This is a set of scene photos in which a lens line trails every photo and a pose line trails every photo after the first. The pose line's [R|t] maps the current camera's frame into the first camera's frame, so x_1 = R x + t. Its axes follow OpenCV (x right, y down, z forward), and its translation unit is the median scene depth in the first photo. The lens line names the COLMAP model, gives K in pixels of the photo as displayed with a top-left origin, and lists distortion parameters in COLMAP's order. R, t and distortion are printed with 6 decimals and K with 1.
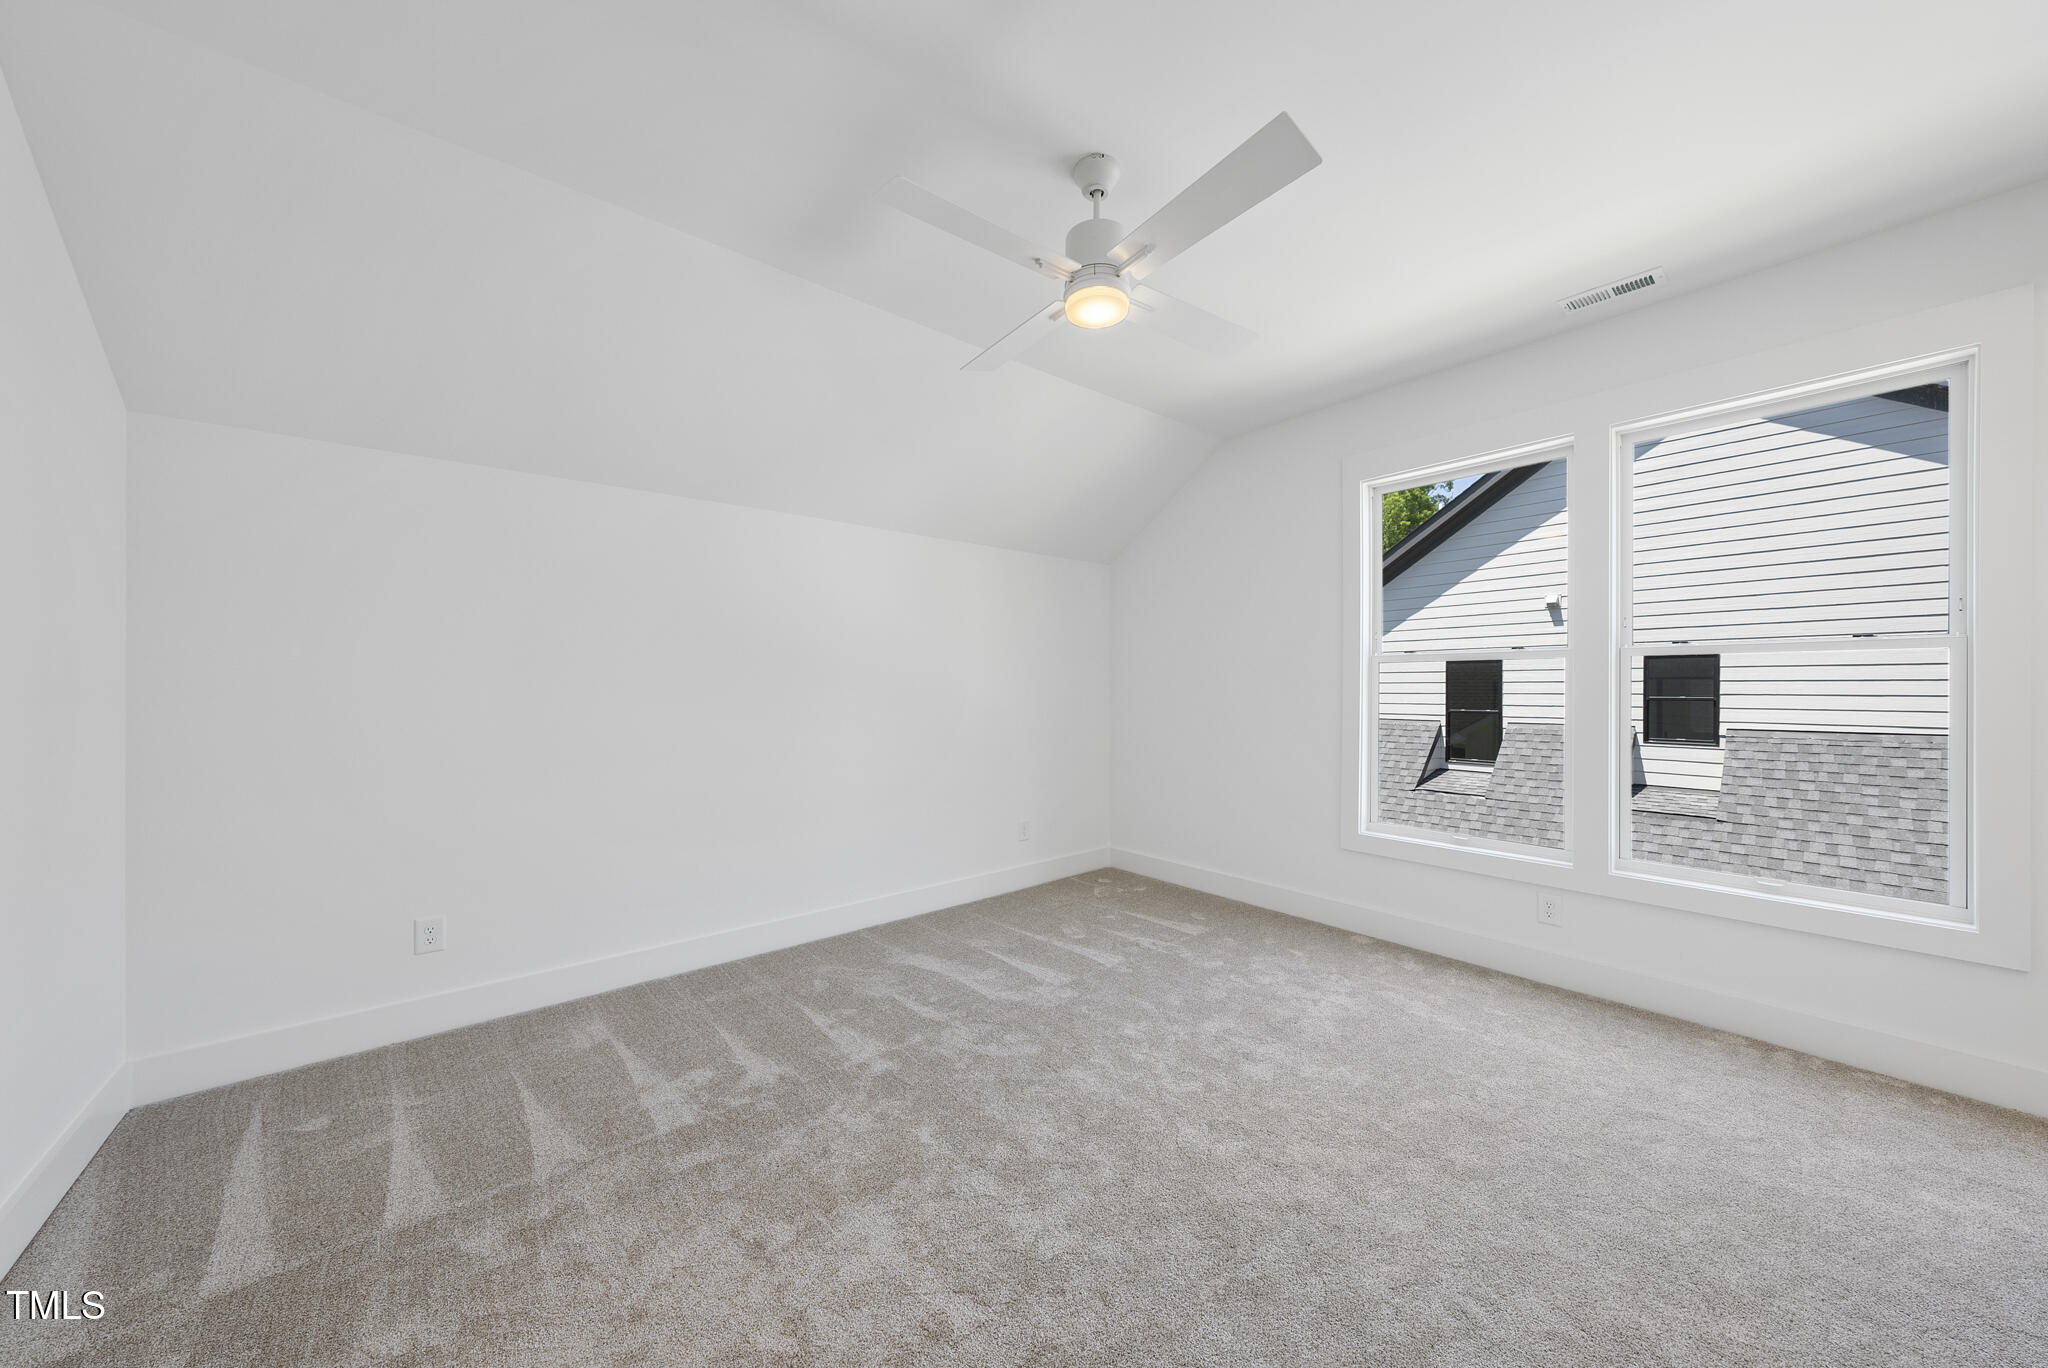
lens RADIAL K [[698.3, 0, 1032.3], [0, 698.3, 687.8], [0, 0, 1]] dist [0.000518, -0.000187]
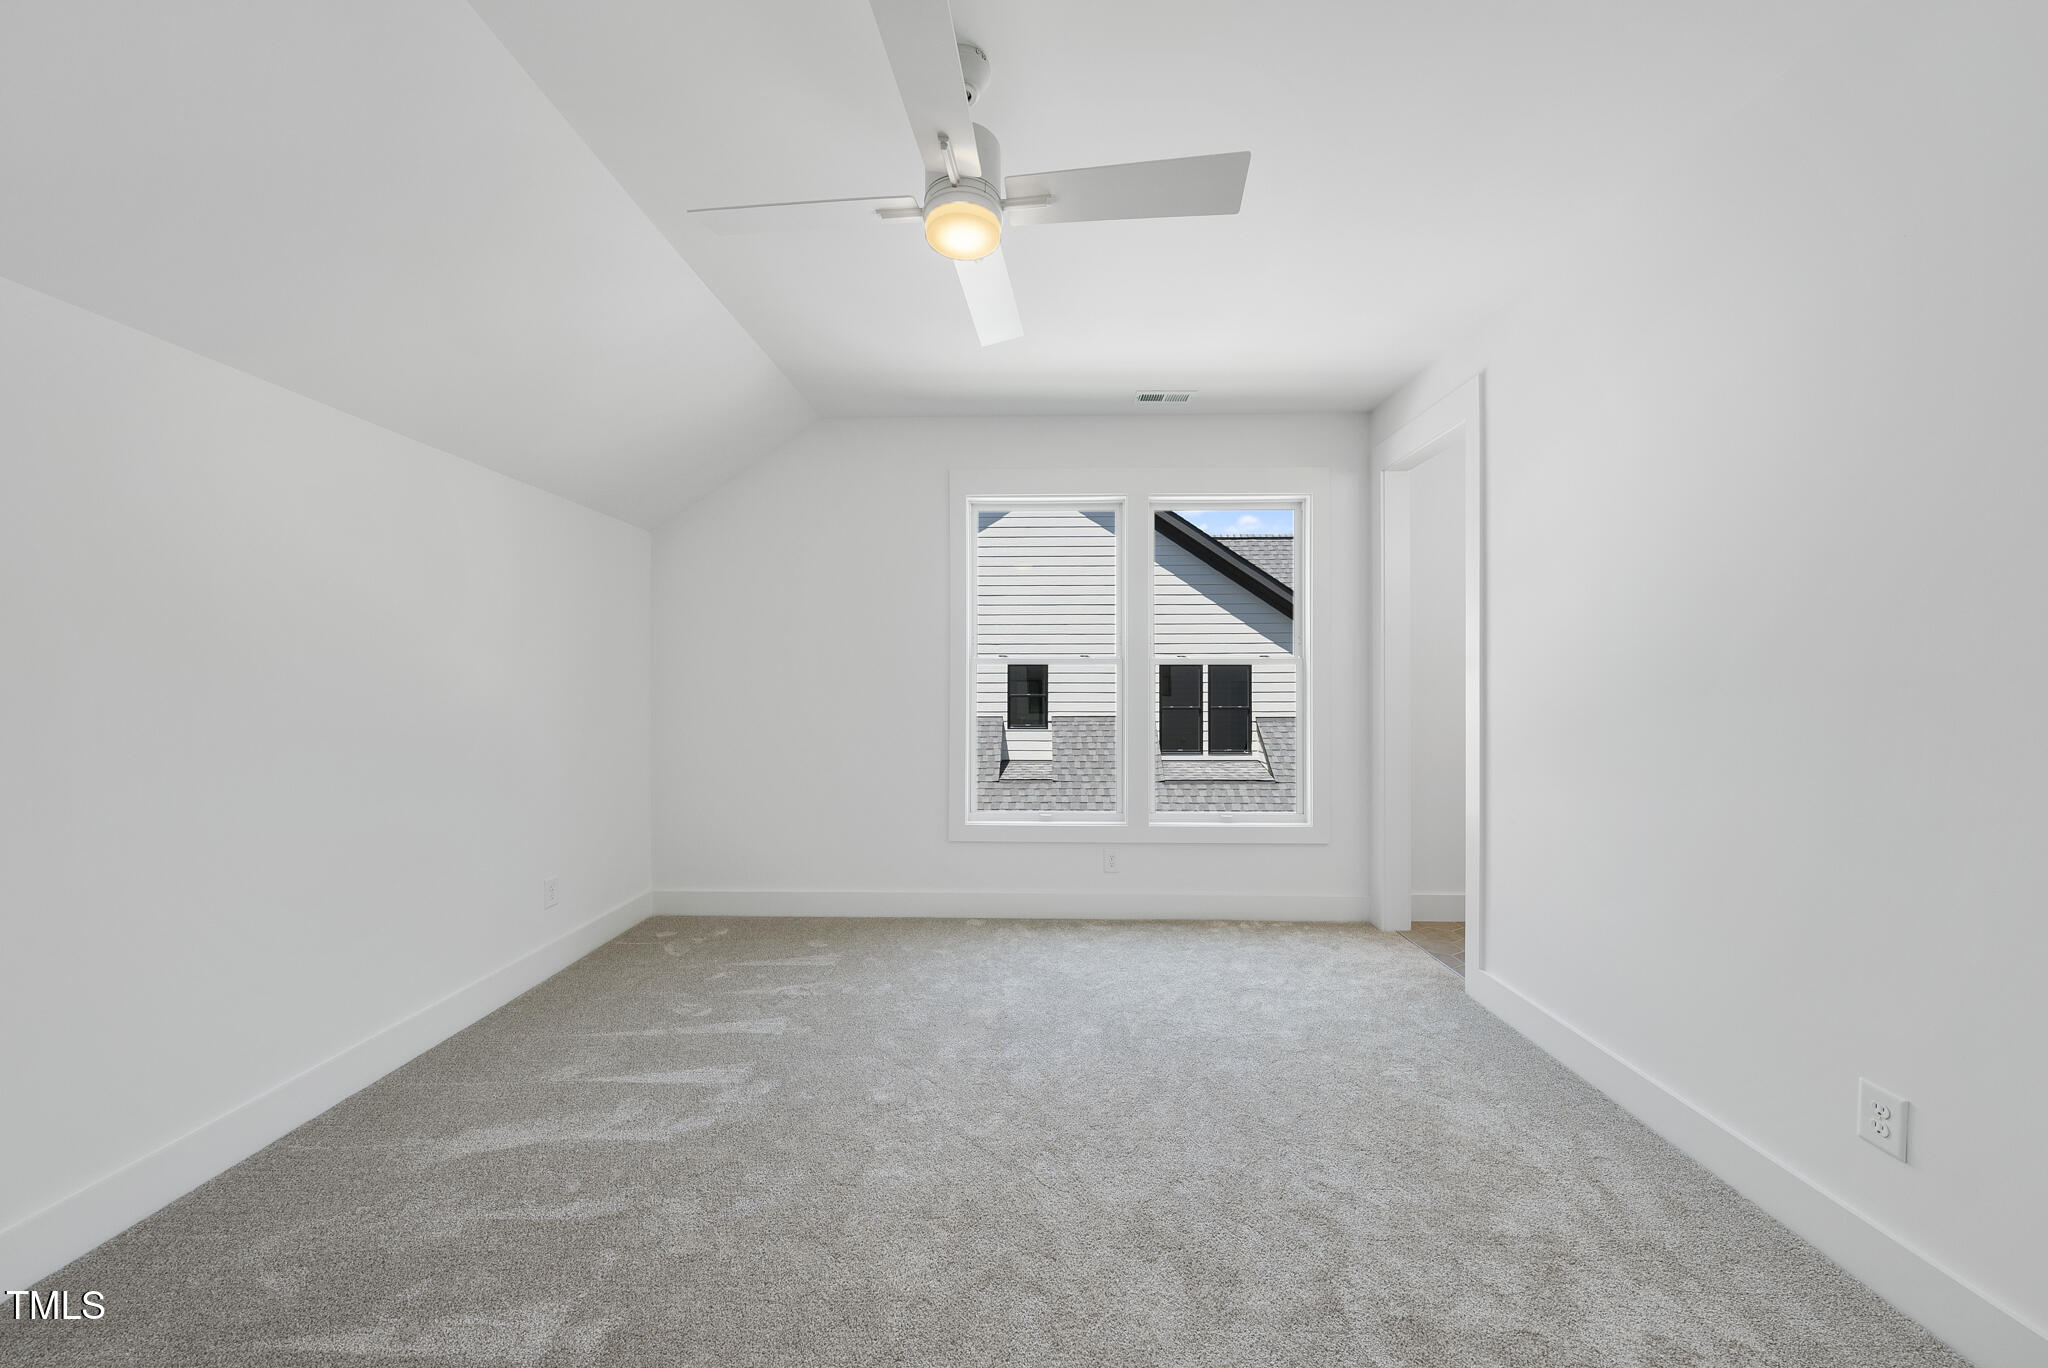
lens RADIAL K [[698.3, 0, 1027.0], [0, 698.3, 683.9], [0, 0, 1]] dist [0.000518, -0.000187]
pose [[0.664514, 0.003446, 0.747268, -0.286215], [0.000664, 0.999986, -0.005202, -0.000486], [-0.747275, 0.003953, 0.664503, 0.234234]]
